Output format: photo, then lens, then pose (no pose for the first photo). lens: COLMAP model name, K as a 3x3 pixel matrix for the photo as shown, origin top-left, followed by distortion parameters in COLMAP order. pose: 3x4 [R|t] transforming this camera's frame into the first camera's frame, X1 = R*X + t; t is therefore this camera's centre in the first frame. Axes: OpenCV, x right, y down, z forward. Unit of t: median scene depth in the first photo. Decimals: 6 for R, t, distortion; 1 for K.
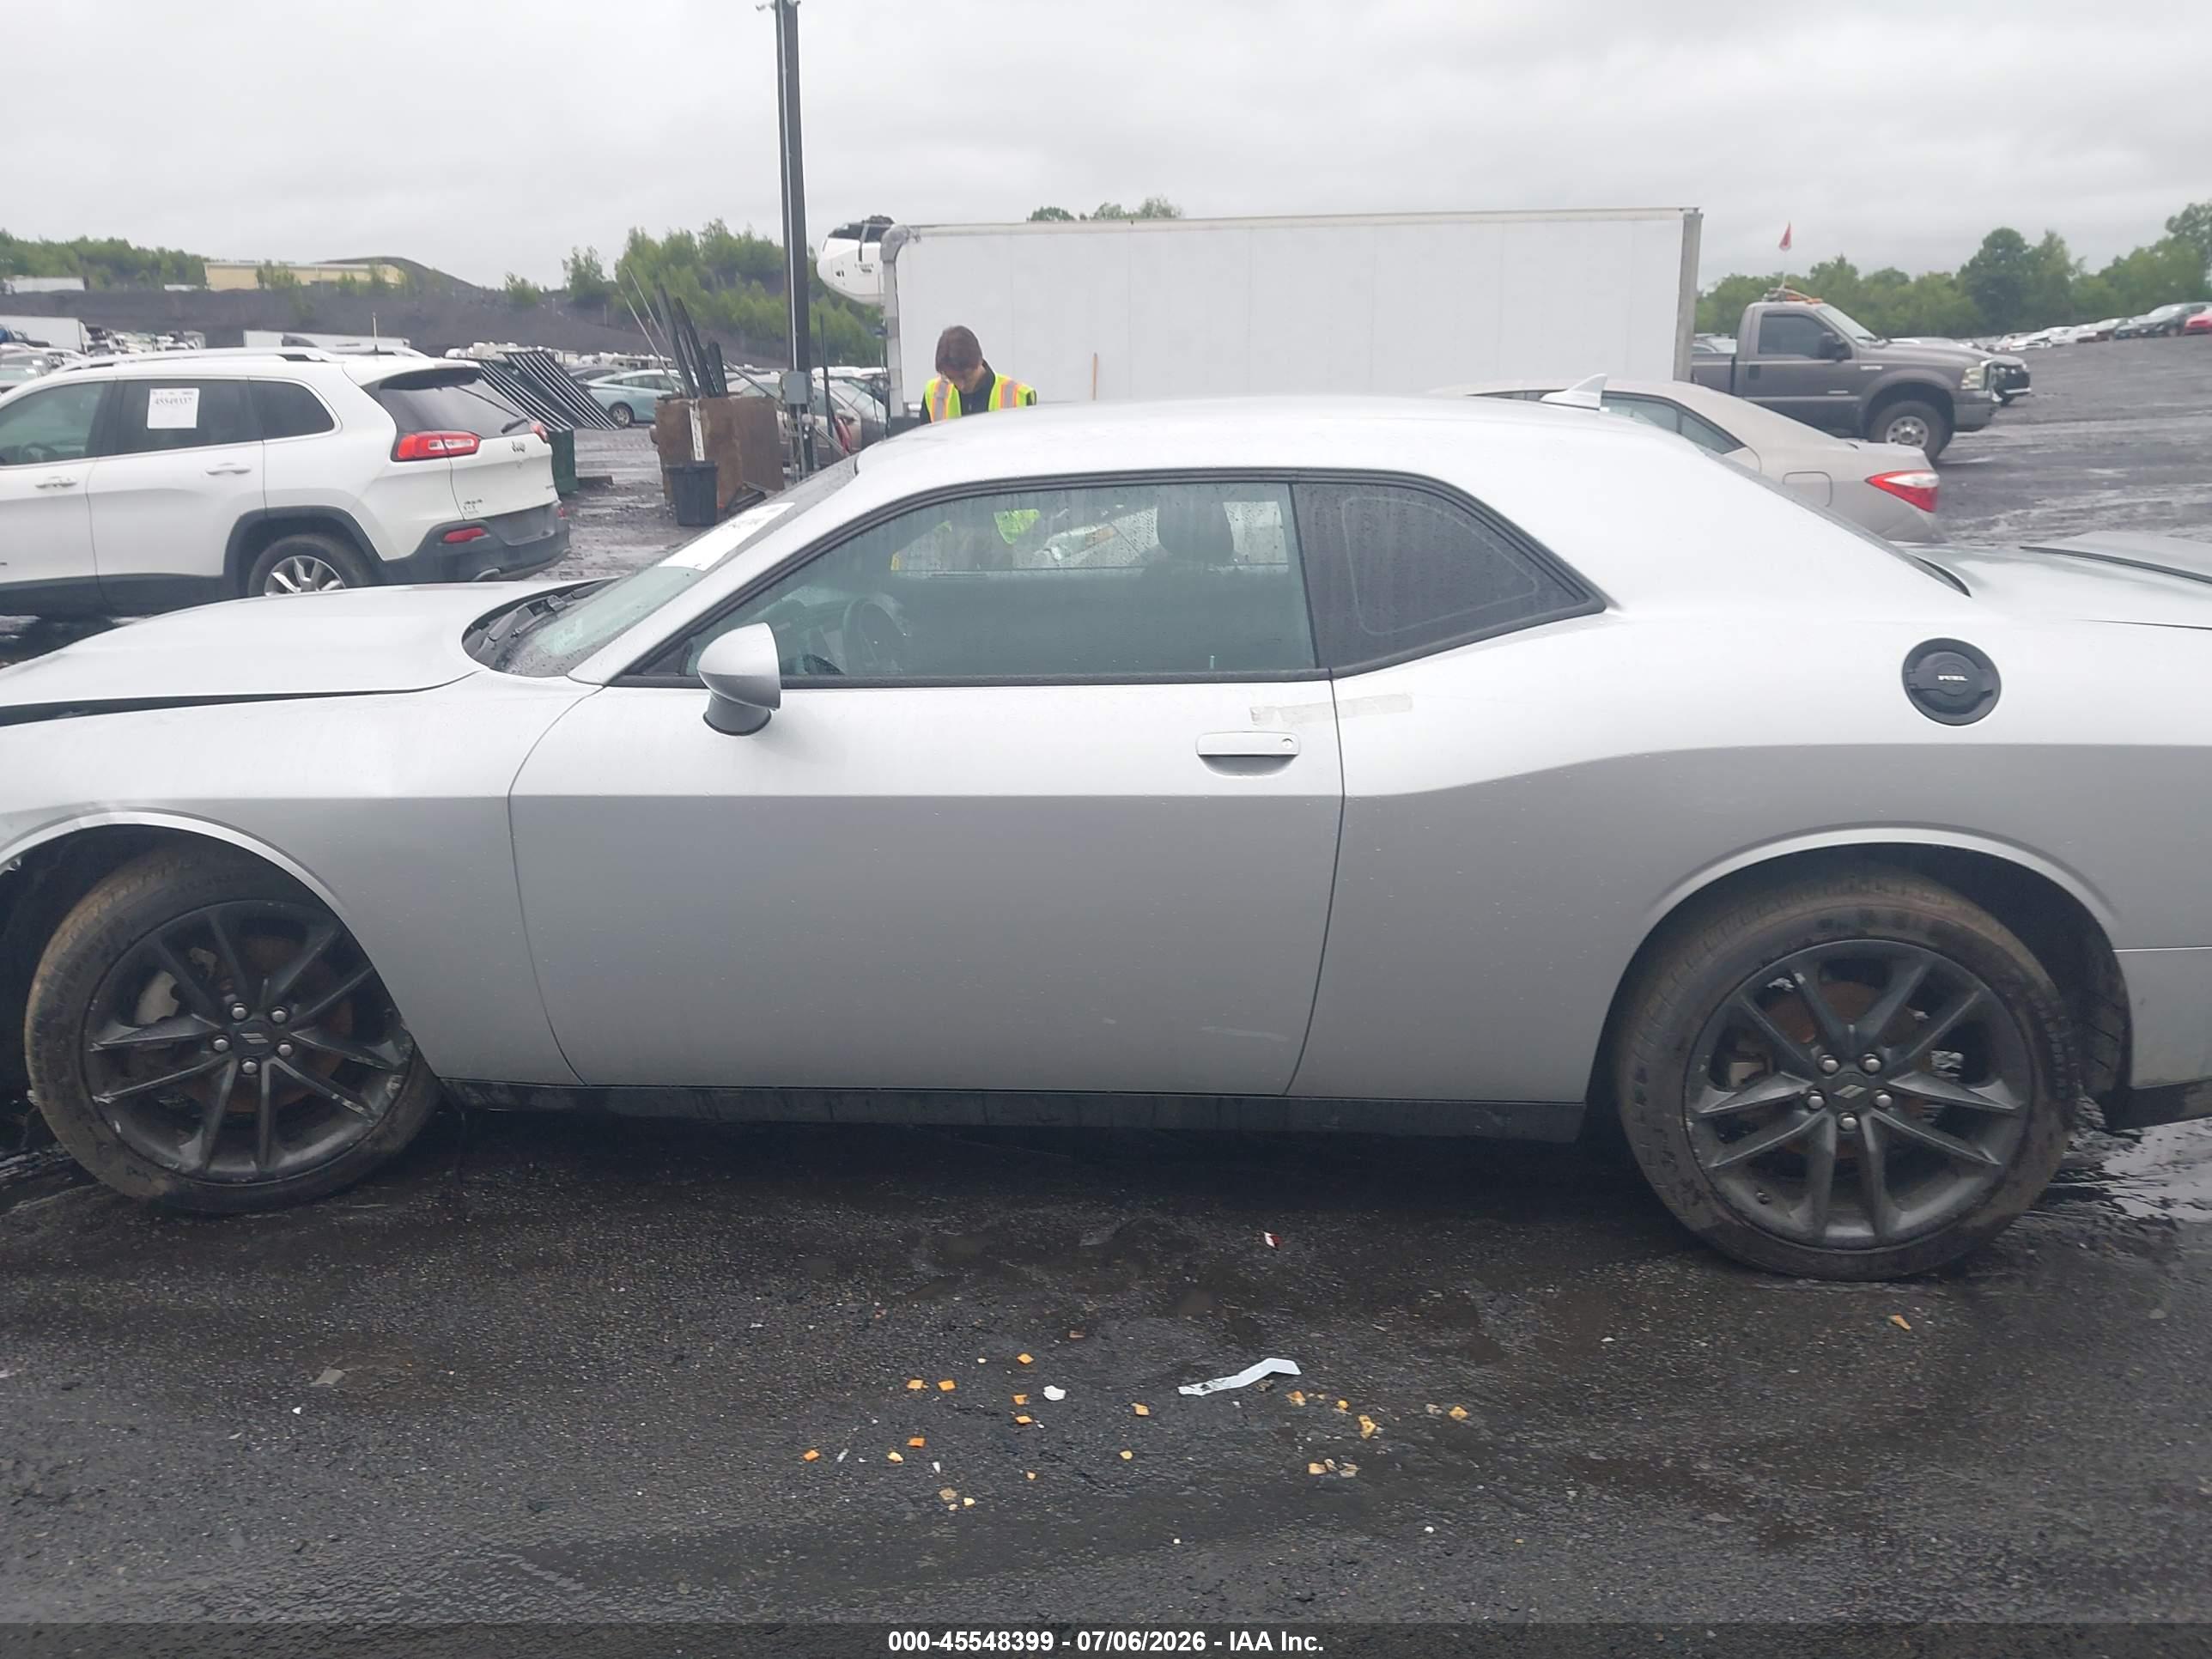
lens RADIAL K [[1761.9, 0, 1104.9], [0, 1761.9, 819.6], [0, 0, 1]] dist [0.014605, -0.014808]
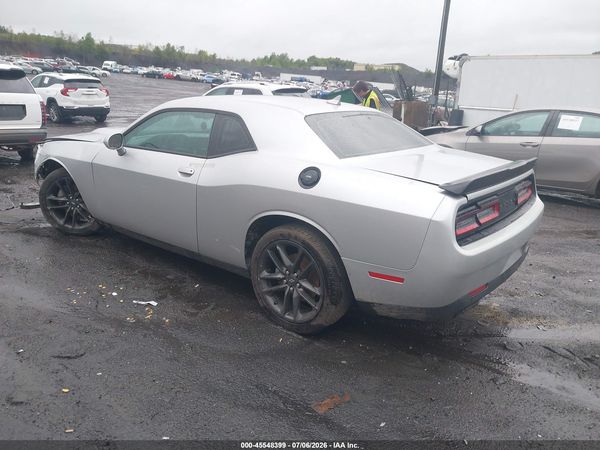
lens RADIAL K [[477.9, 0, 307.0], [0, 477.9, 211.3], [0, 0, 1]] dist [0.014605, -0.014808]
pose [[0.844604, 0.176059, -0.505615, 0.914505], [-0.181340, 0.982637, 0.039243, -0.041274], [0.503745, 0.058543, 0.861866, 0.102155]]
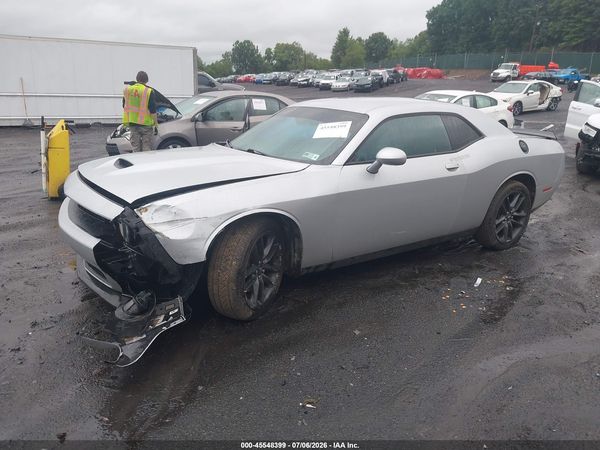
lens RADIAL K [[477.9, 0, 300.6], [0, 477.9, 227.4], [0, 0, 1]] dist [0.014605, -0.014808]
pose [[0.767682, -0.156177, 0.621509, -1.080592], [0.134839, 0.987502, 0.081595, -0.036207], [-0.626485, 0.021165, 0.779146, 0.173148]]
